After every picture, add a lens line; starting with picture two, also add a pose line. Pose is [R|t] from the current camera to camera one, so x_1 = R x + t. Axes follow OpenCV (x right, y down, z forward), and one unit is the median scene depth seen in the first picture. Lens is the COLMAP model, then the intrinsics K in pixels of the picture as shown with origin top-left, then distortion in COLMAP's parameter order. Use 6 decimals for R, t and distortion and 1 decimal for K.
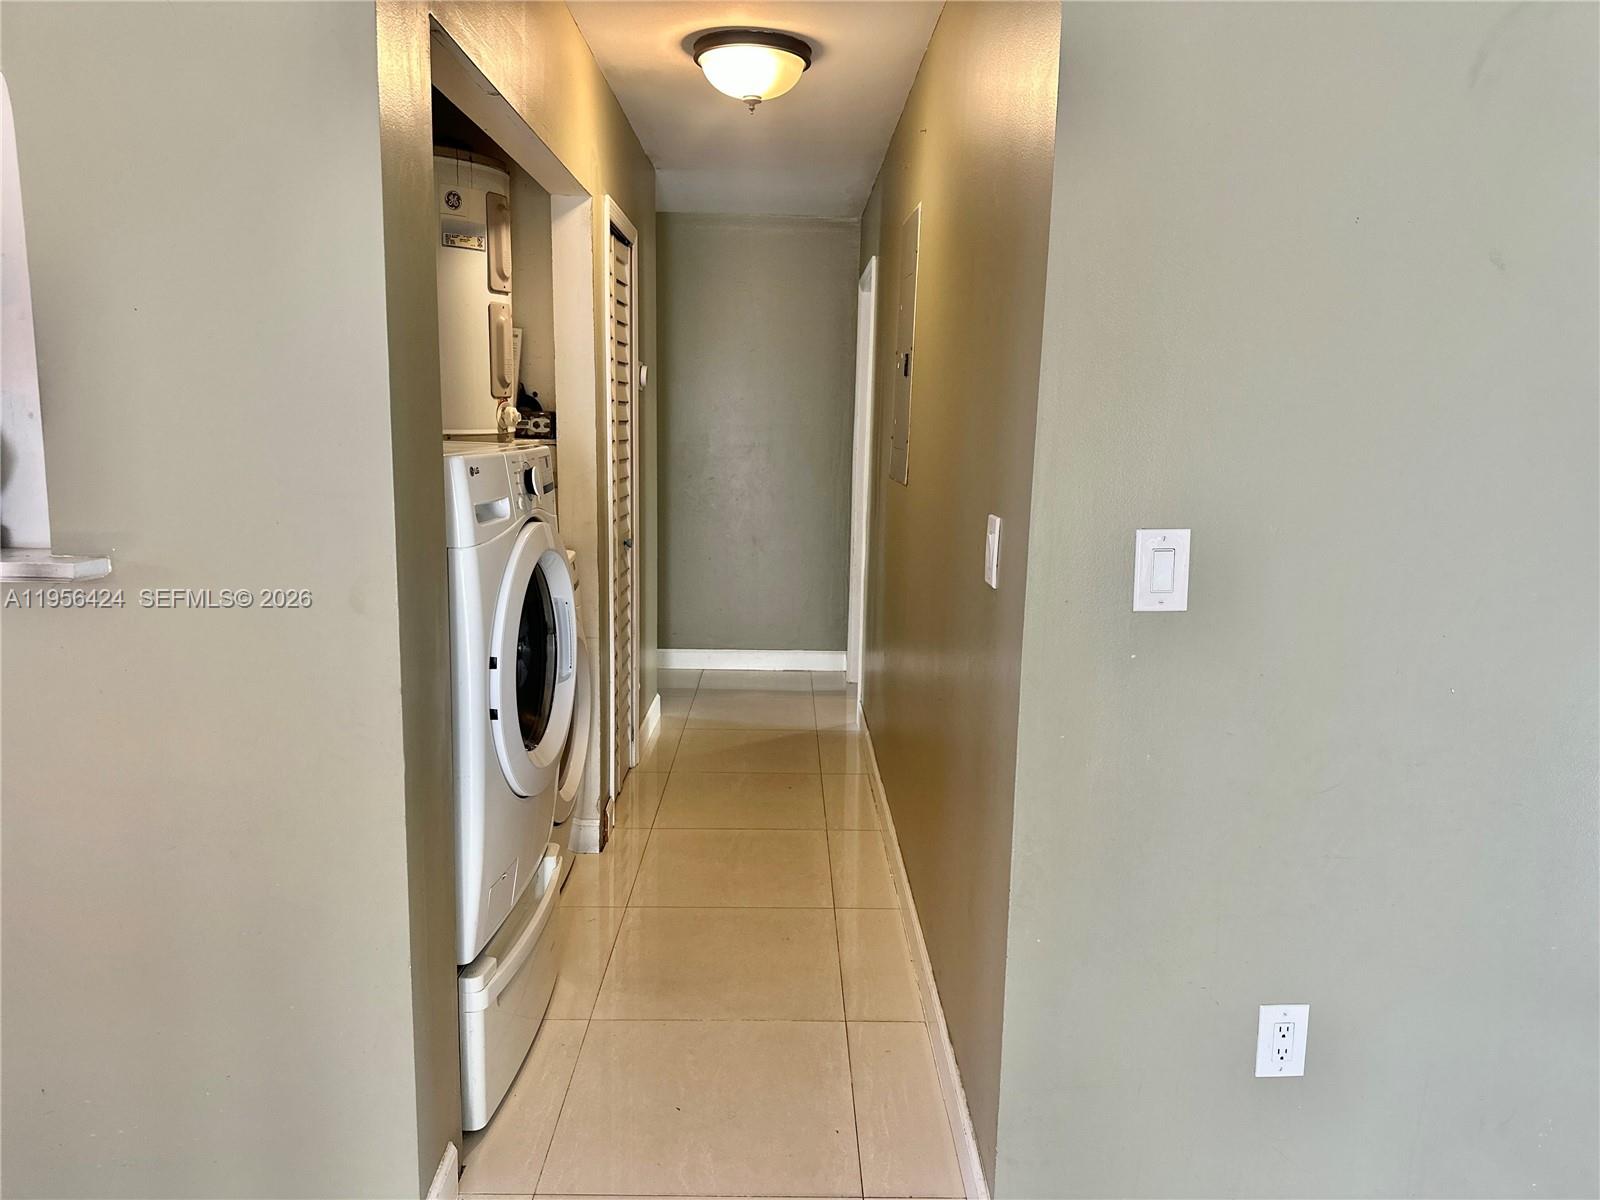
lens RADIAL K [[1123.1, 0, 800.0], [0, 1123.1, 600.0], [0, 0, 1]] dist [0.155750, -0.236938]
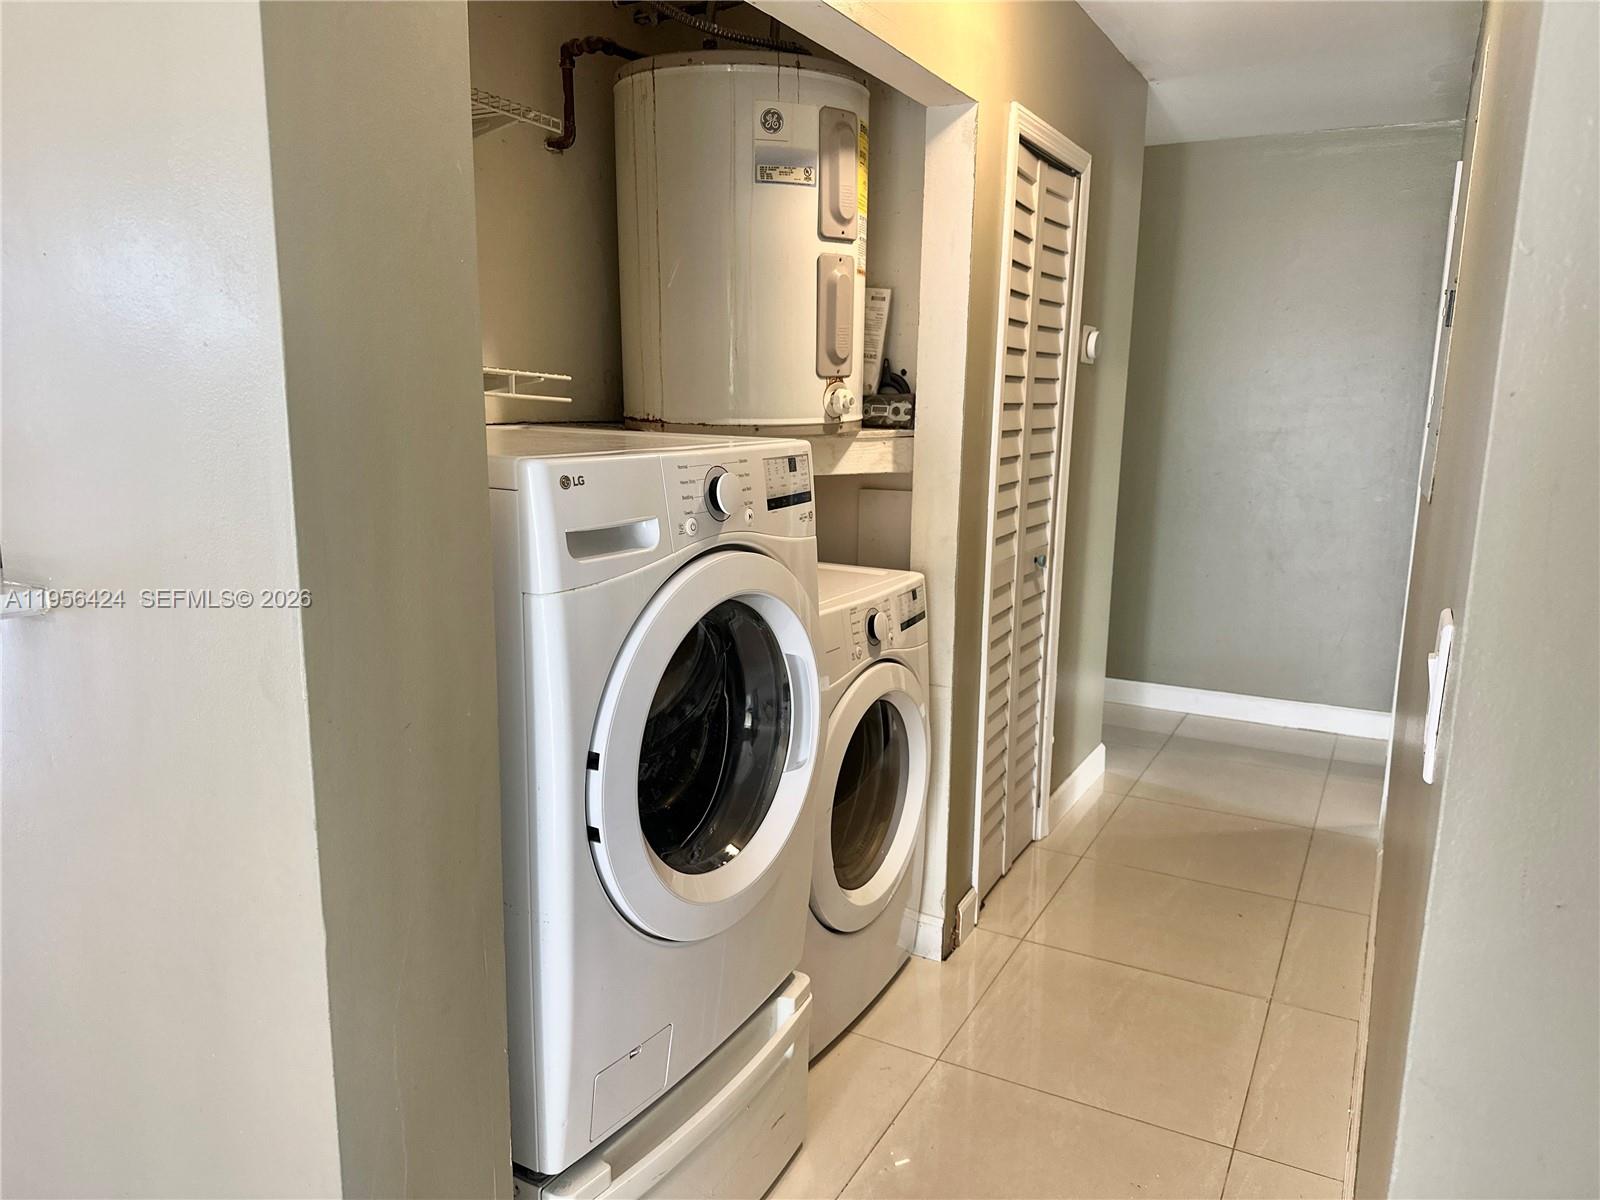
lens RADIAL K [[1132.8, 0, 802.6], [0, 1132.8, 613.0], [0, 0, 1]] dist [0.159815, -0.241558]
pose [[0.878437, 0.082676, -0.470652, 0.103481], [-0.071475, 0.996572, 0.041658, -0.046869], [0.472482, -0.002954, 0.881335, 0.296135]]
